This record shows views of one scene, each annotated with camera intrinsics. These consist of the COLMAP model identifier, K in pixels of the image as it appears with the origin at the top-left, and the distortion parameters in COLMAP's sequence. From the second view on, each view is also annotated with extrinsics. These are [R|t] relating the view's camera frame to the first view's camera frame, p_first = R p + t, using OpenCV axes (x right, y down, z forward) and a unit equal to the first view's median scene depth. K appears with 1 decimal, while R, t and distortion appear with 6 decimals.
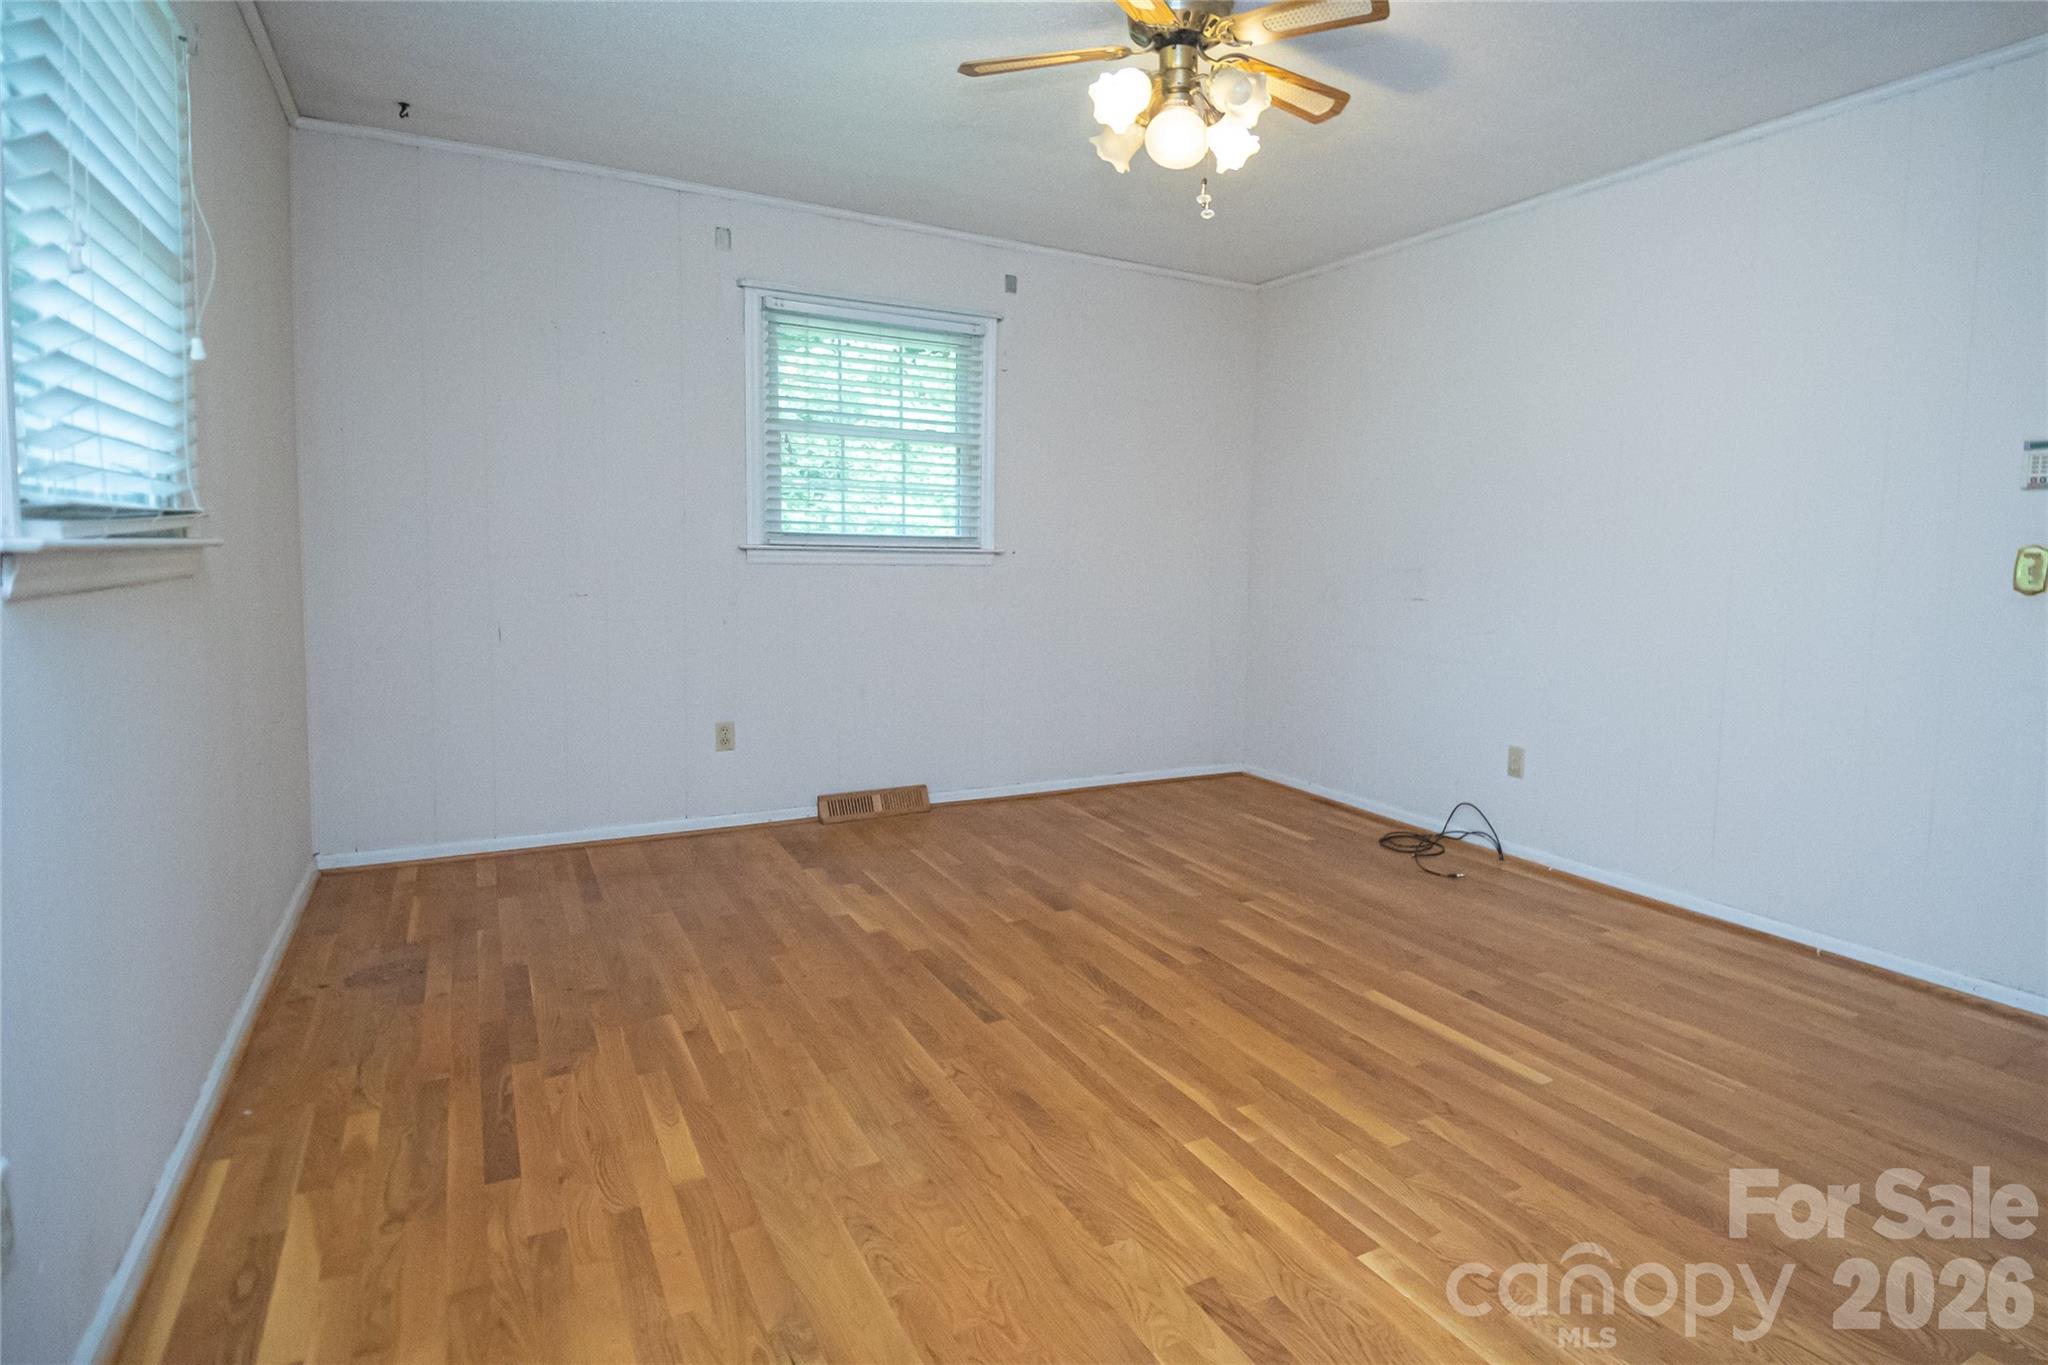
lens RADIAL K [[1091.8, 0, 1109.7], [0, 1091.8, 631.6], [0, 0, 1]] dist [0.030977, -0.048568]
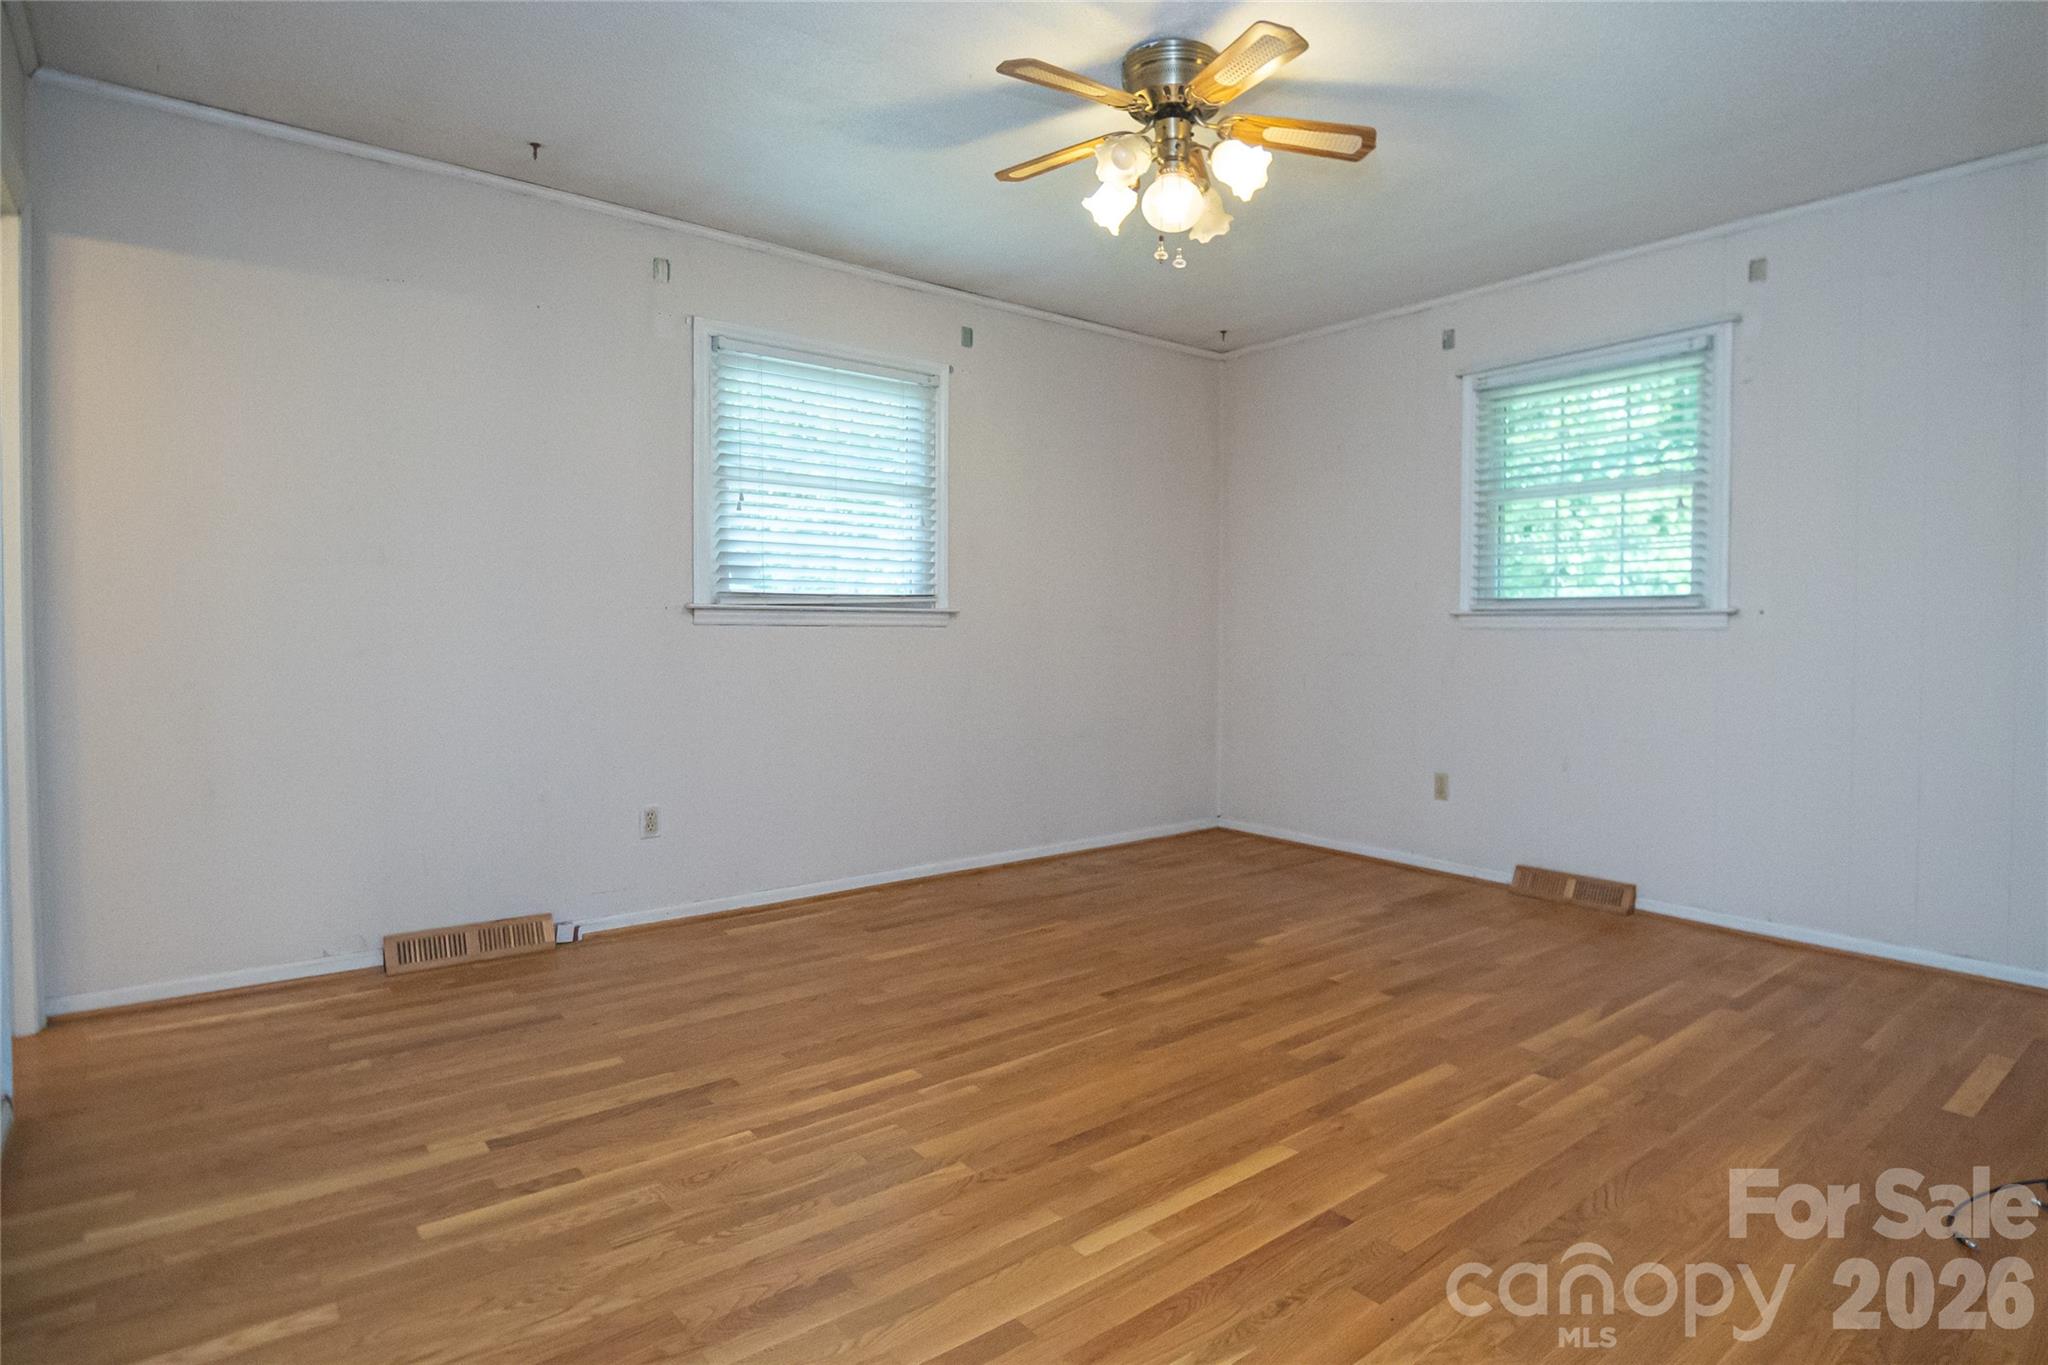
lens RADIAL K [[1080.4, 0, 1129.0], [0, 1080.4, 633.8], [0, 0, 1]] dist [0.035211, -0.031899]
pose [[0.184074, -0.012858, -0.982828, 0.959647], [-0.071567, 0.997085, -0.026448, -0.007245], [0.980304, 0.075206, 0.182617, 0.705106]]
